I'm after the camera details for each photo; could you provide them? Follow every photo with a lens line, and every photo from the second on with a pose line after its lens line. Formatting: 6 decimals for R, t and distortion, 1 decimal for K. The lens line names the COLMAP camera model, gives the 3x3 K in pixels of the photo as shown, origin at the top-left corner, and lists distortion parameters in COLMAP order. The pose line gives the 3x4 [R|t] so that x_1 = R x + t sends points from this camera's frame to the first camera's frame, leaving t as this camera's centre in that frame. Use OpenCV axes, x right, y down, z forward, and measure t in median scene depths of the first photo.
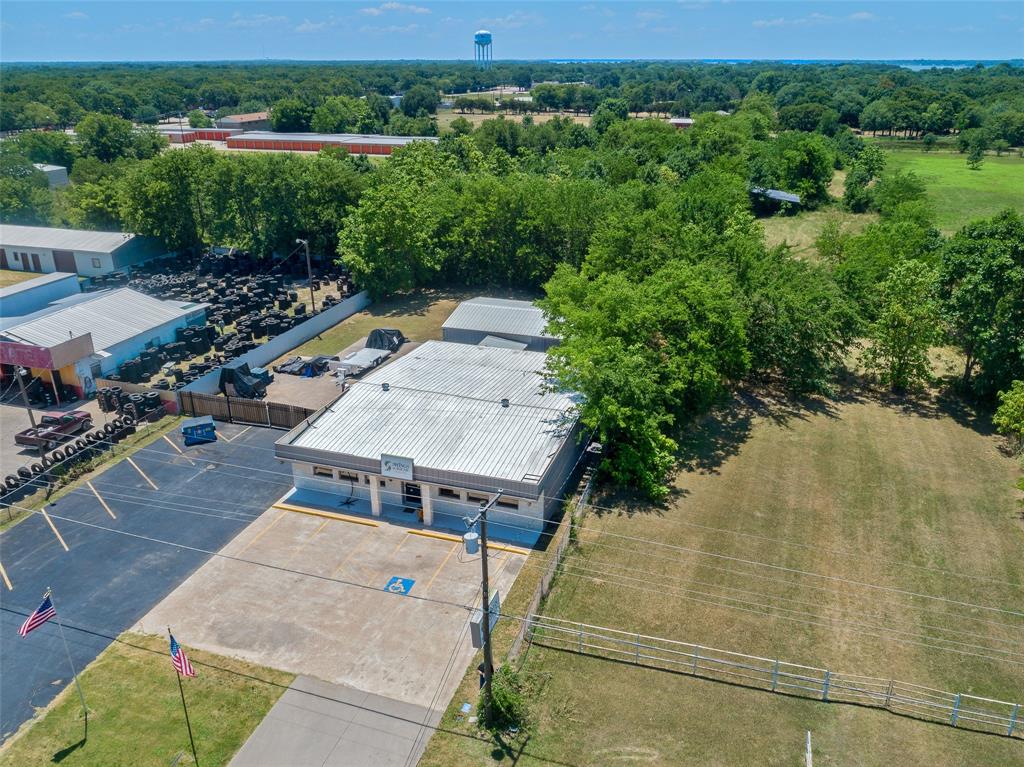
lens RADIAL K [[775.5, 0, 512.0], [0, 775.5, 383.5], [0, 0, 1]] dist [-0.013318, -0.002684]
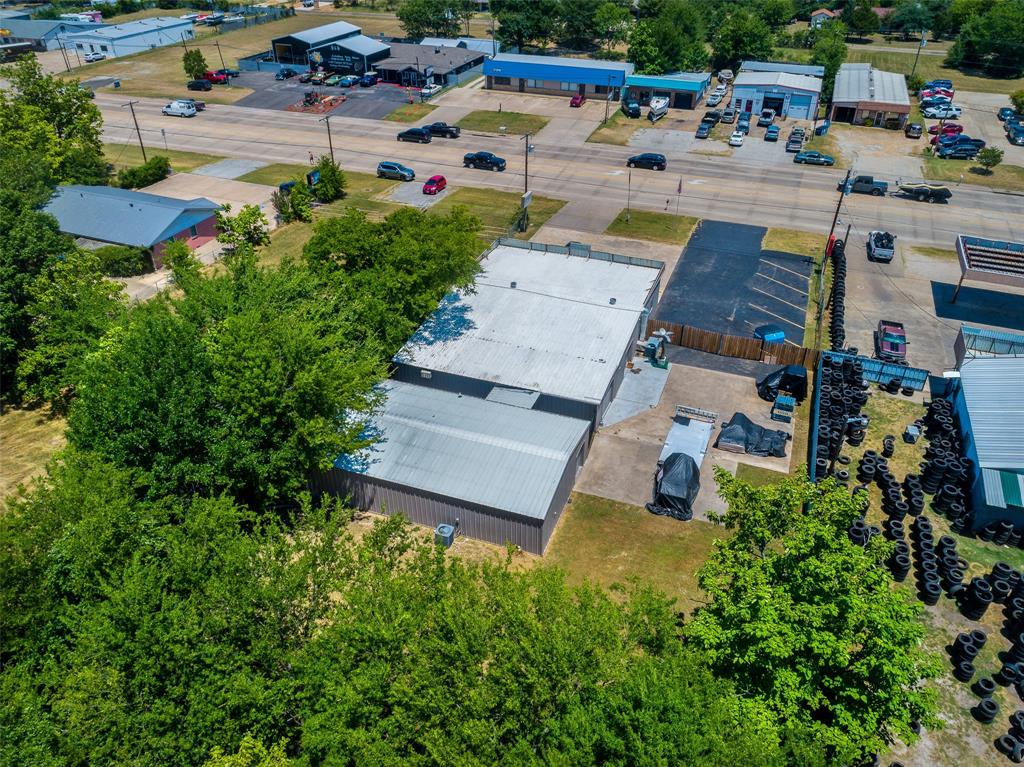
lens RADIAL K [[796.2, 0, 512.0], [0, 796.2, 383.5], [0, 0, 1]] dist [-0.003593, -0.005185]
pose [[-0.999283, -0.018679, 0.032942, -0.058412], [0.016114, 0.577470, 0.816253, -1.102062], [-0.034270, 0.816198, -0.576755, 2.184474]]
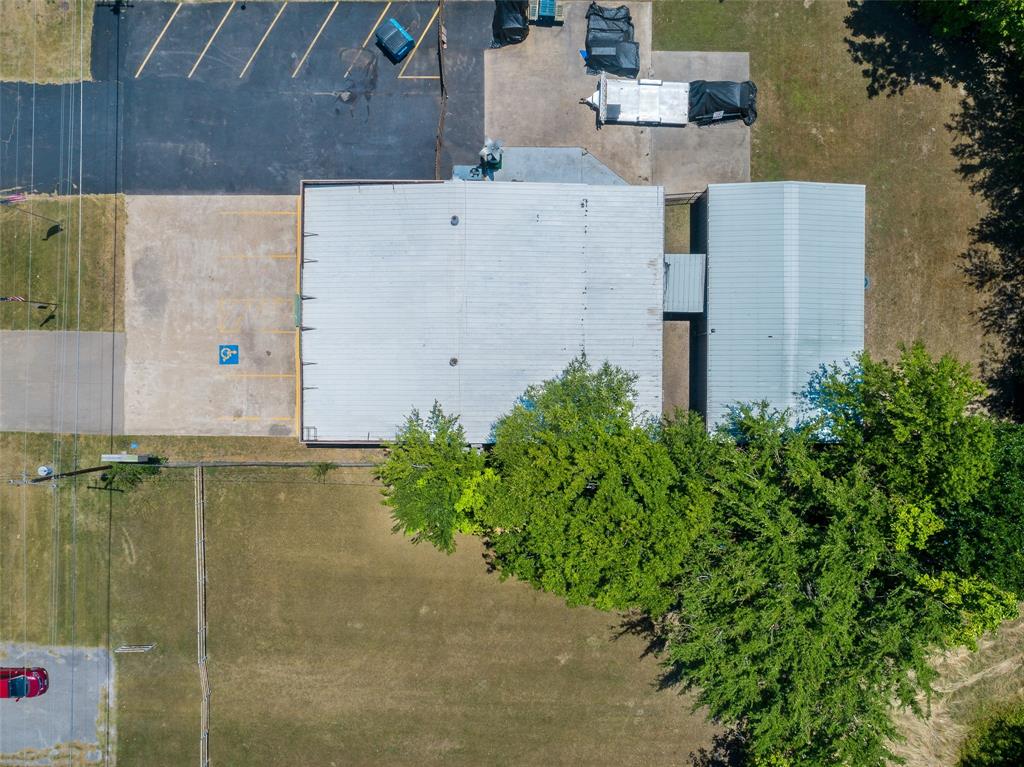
lens RADIAL K [[796.2, 0, 512.0], [0, 796.2, 383.5], [0, 0, 1]] dist [-0.003593, -0.005185]
pose [[0.309581, 0.950851, 0.006528, 0.036678], [-0.355670, 0.109428, 0.928183, -1.025198], [0.881850, -0.289670, 0.372066, 0.798820]]
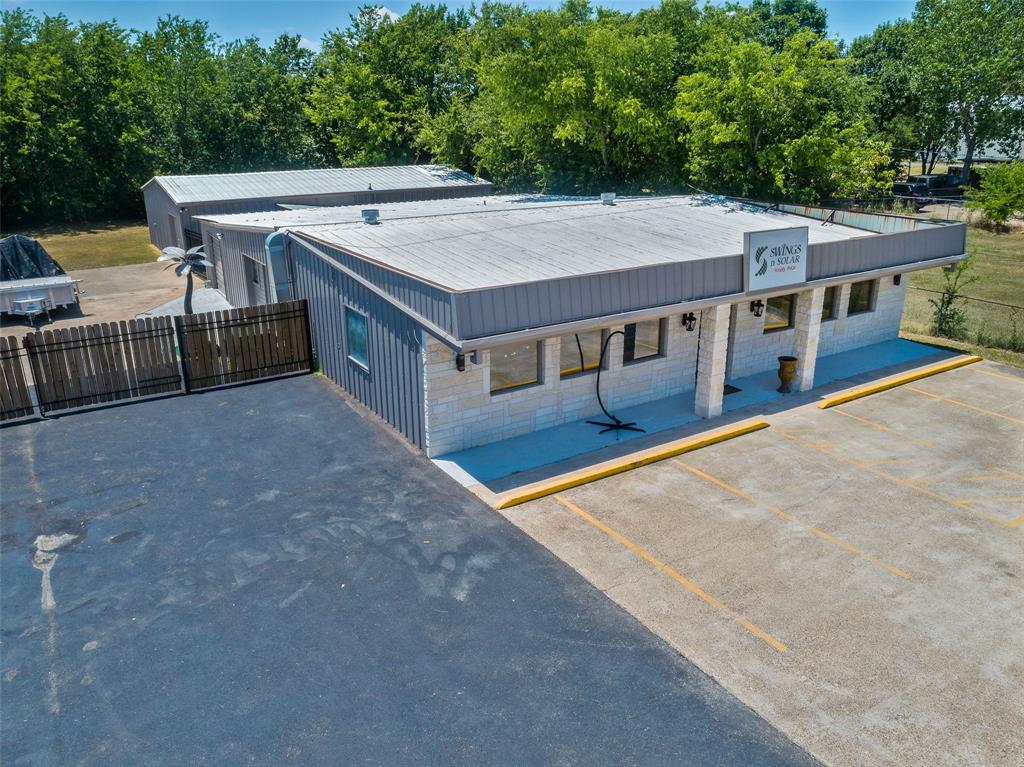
lens RADIAL K [[775.5, 0, 512.0], [0, 775.5, 383.5], [0, 0, 1]] dist [-0.013318, -0.002684]
pose [[0.631387, -0.256237, 0.731910, -0.530091], [0.291985, 0.952924, 0.081730, 0.094671], [-0.718398, 0.162104, 0.676482, 0.823182]]
